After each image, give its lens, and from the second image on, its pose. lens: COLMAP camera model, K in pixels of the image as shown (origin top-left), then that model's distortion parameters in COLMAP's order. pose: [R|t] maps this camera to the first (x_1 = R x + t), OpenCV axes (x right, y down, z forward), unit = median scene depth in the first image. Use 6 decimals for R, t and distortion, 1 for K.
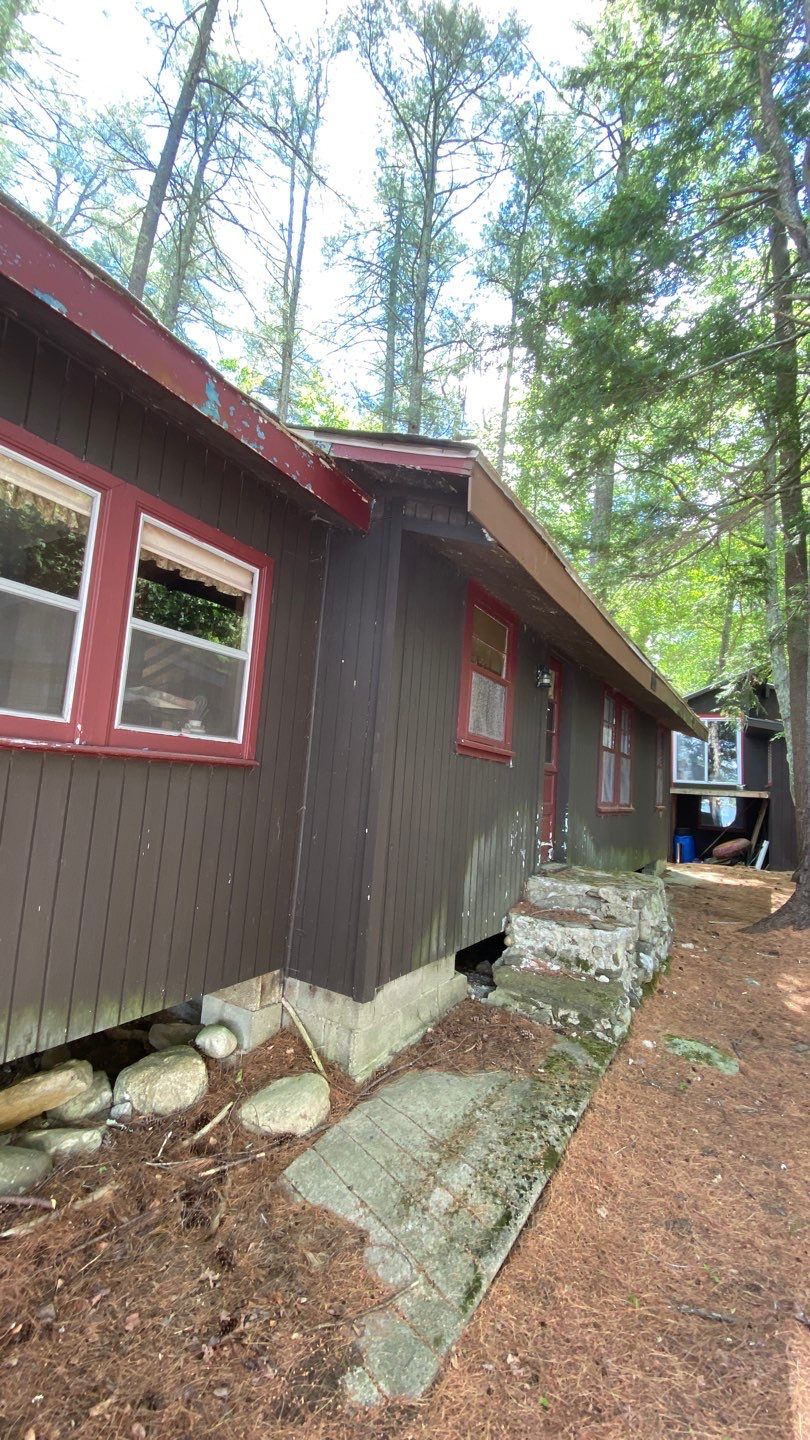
lens RADIAL K [[576.3, 0, 405.4], [0, 576.3, 722.6], [0, 0, 1]] dist [0.015754, -0.018034]
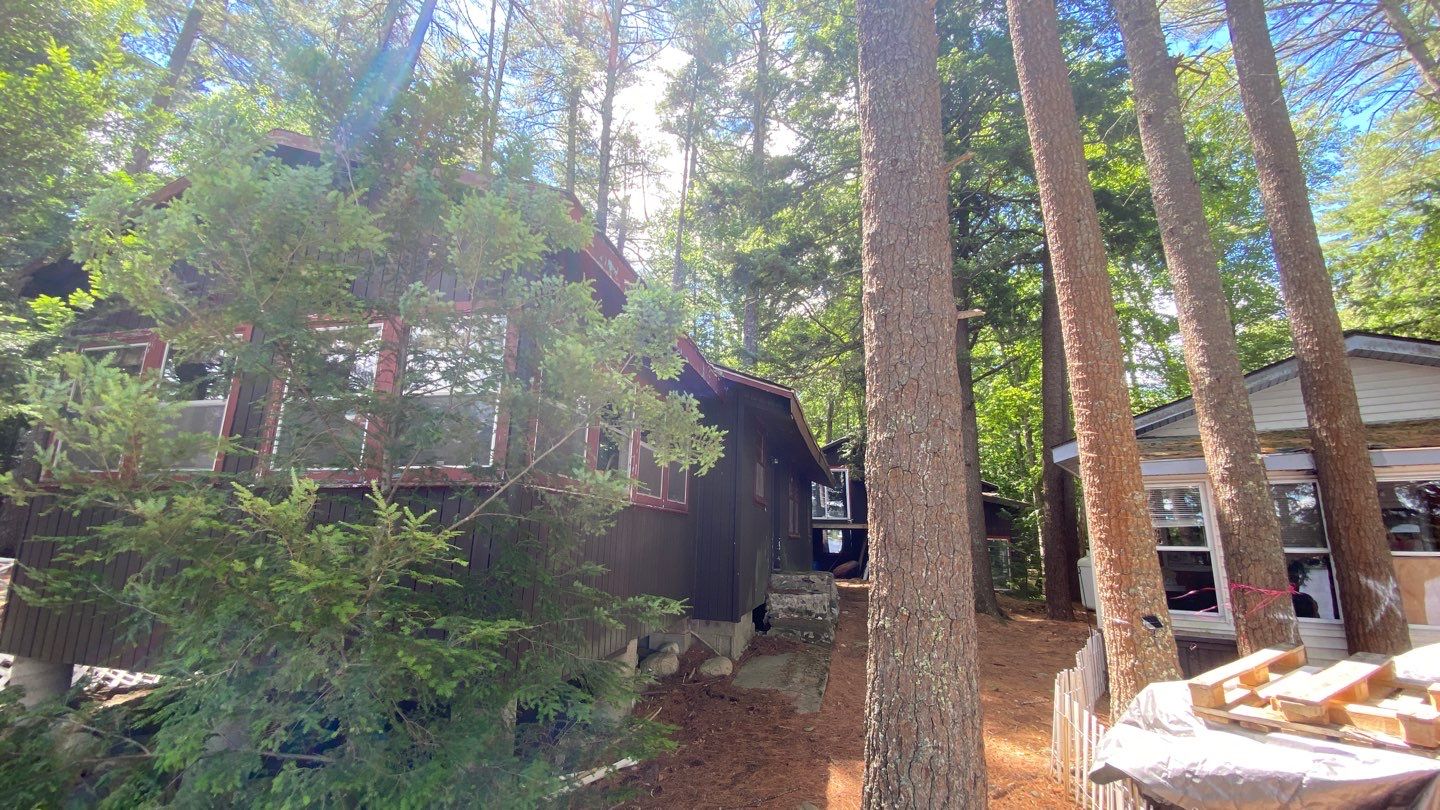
lens RADIAL K [[576.3, 0, 717.0], [0, 576.3, 402.6], [0, 0, 1]] dist [0.015754, -0.018034]
pose [[0.949224, 0.024020, 0.313681, -0.588629], [0.010784, 0.994011, -0.108748, -0.074507], [-0.314415, 0.106609, 0.943280, -0.779817]]
